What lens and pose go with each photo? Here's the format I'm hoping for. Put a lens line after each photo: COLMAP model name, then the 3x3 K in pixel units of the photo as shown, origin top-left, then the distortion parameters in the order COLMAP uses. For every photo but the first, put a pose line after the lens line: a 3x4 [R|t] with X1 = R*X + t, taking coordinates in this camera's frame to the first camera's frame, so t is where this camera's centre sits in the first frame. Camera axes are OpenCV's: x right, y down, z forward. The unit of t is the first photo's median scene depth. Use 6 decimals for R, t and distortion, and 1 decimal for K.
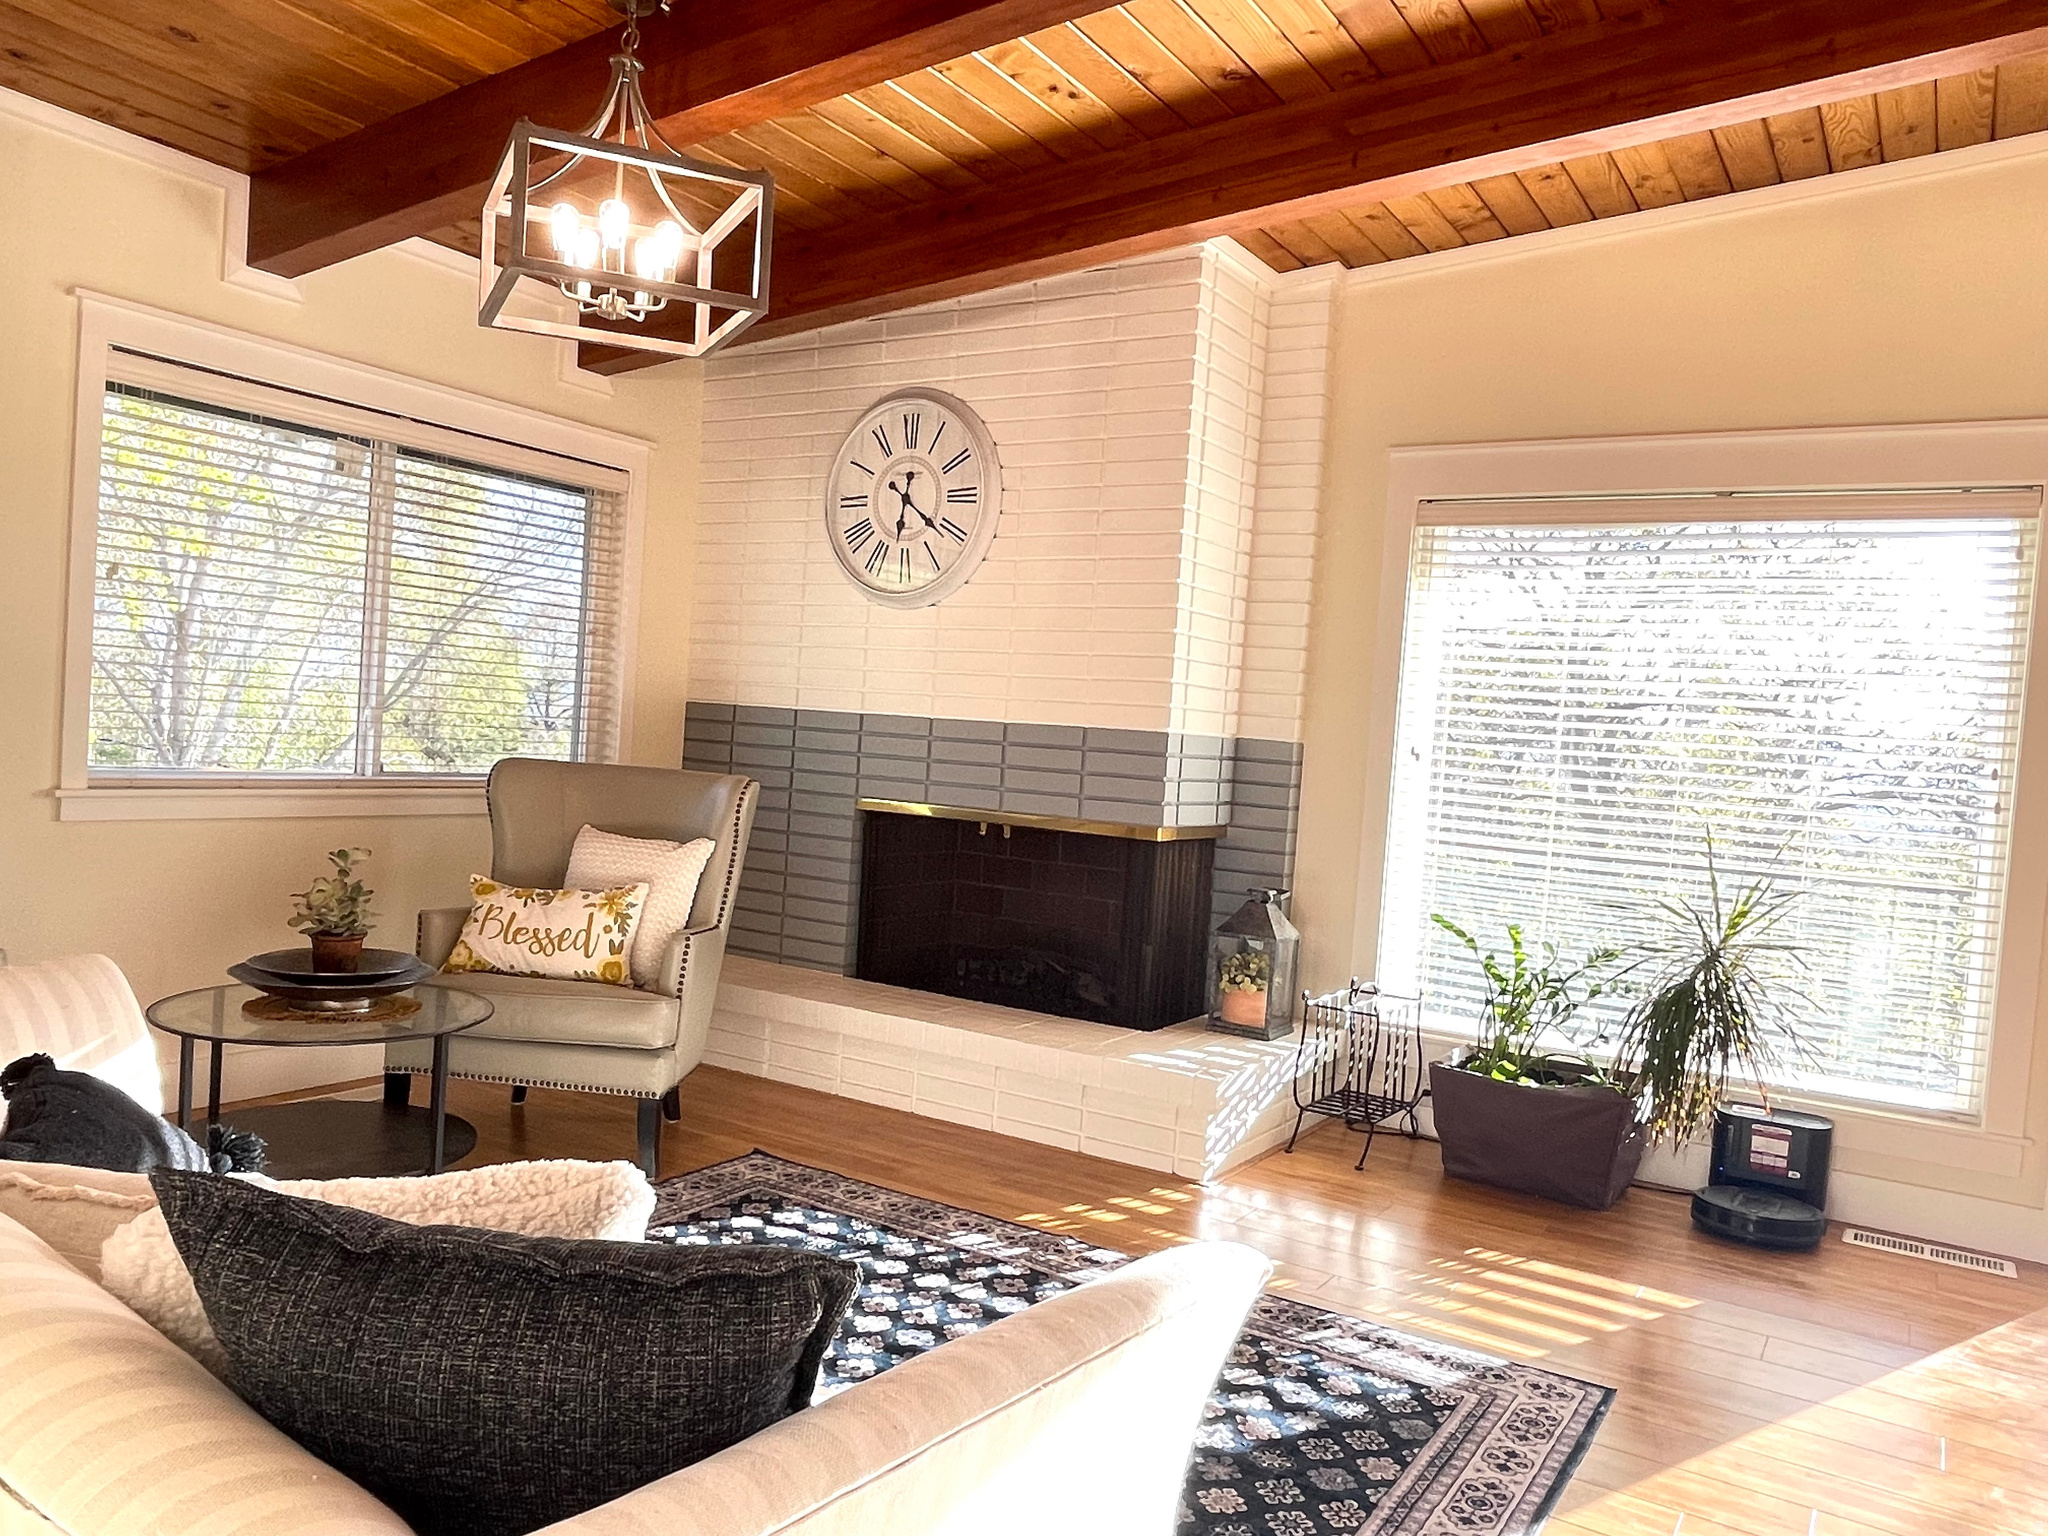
lens RADIAL K [[1486.4, 0, 1019.6], [0, 1486.4, 787.0], [0, 0, 1]] dist [-0.006596, -0.001046]
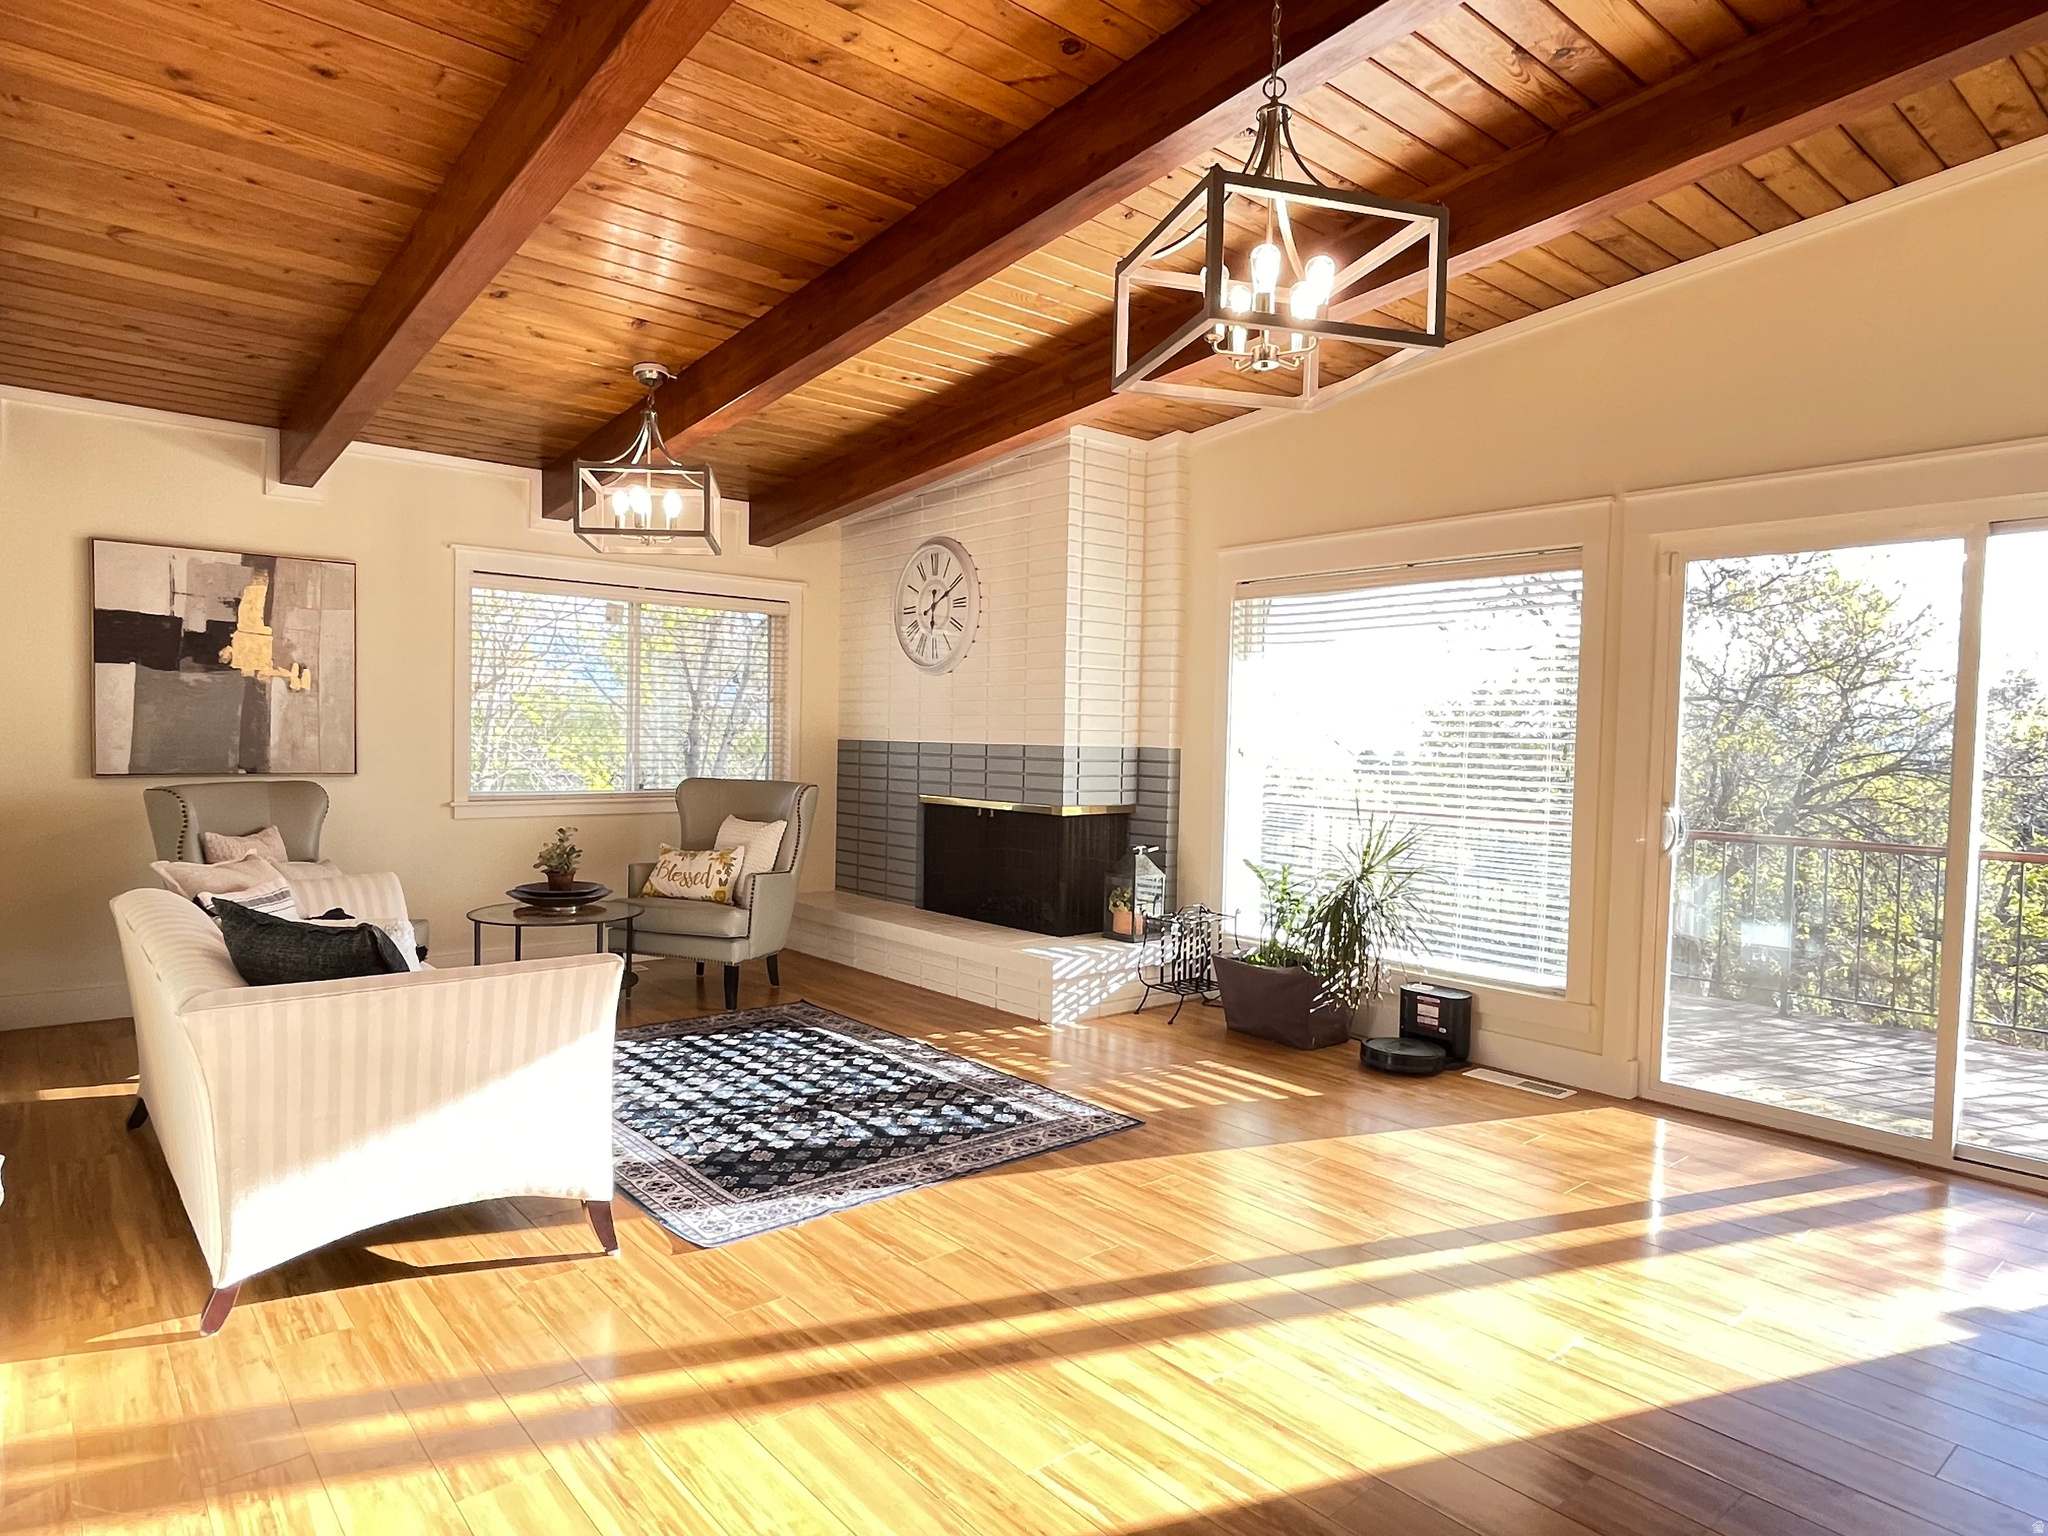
lens RADIAL K [[1228.7, 0, 1036.7], [0, 1228.7, 771.6], [0, 0, 1]] dist [0.005302, -0.003379]
pose [[0.952694, -0.038887, -0.301434, 0.489855], [0.032269, 0.999117, -0.026907, 0.025916], [0.302214, 0.015907, 0.953107, -0.261368]]
